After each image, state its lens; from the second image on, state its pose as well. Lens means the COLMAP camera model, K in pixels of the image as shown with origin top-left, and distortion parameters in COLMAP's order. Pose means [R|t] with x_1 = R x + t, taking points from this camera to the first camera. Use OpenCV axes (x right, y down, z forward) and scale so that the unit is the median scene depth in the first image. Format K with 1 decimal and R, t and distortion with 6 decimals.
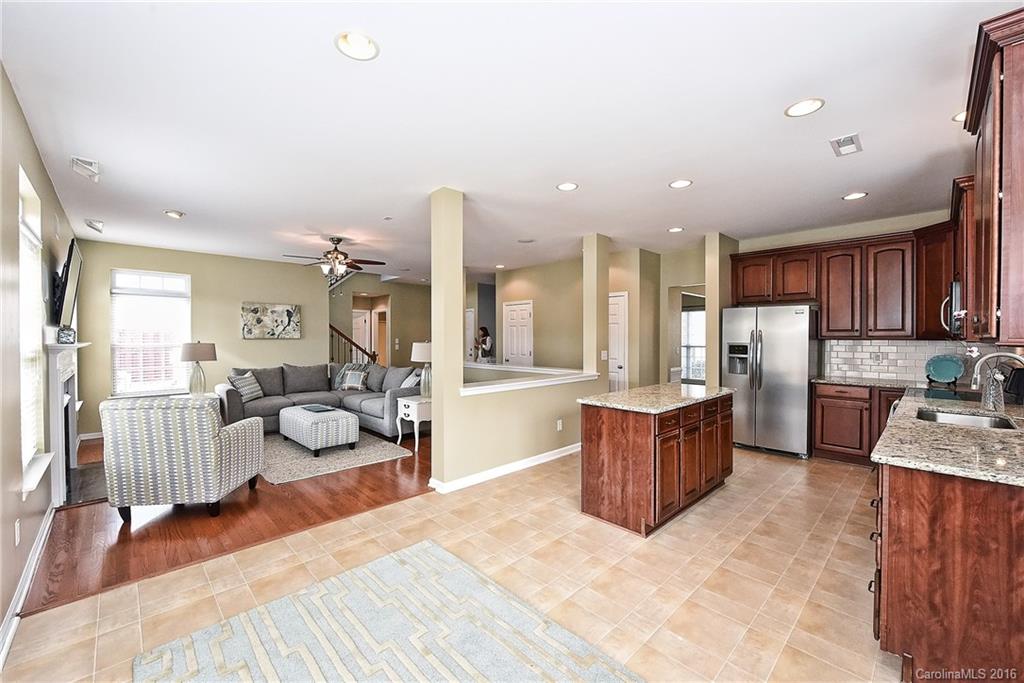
lens RADIAL K [[416.7, 0, 512.0], [0, 416.7, 341.5], [0, 0, 1]] dist [0.000986, 0.000046]
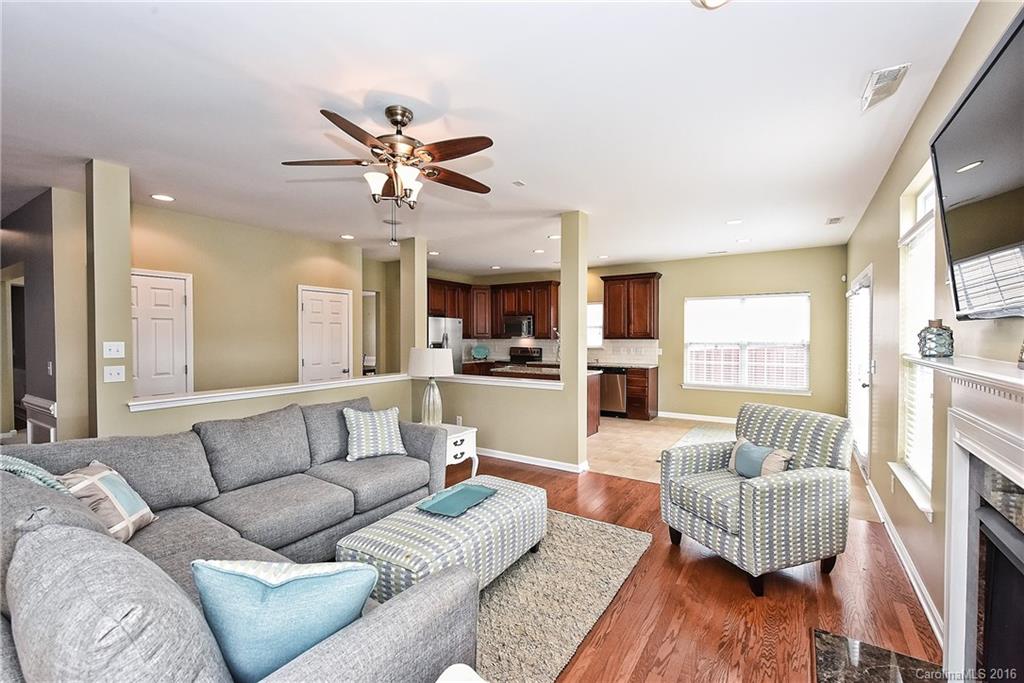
lens RADIAL K [[443.3, 0, 512.0], [0, 443.3, 341.5], [0, 0, 1]] dist [-0.001905, -0.000264]
pose [[-0.248577, -0.010214, 0.968558, -0.775819], [0.018520, 0.999711, 0.015295, -0.012237], [-0.968435, 0.021740, -0.248316, 0.882095]]
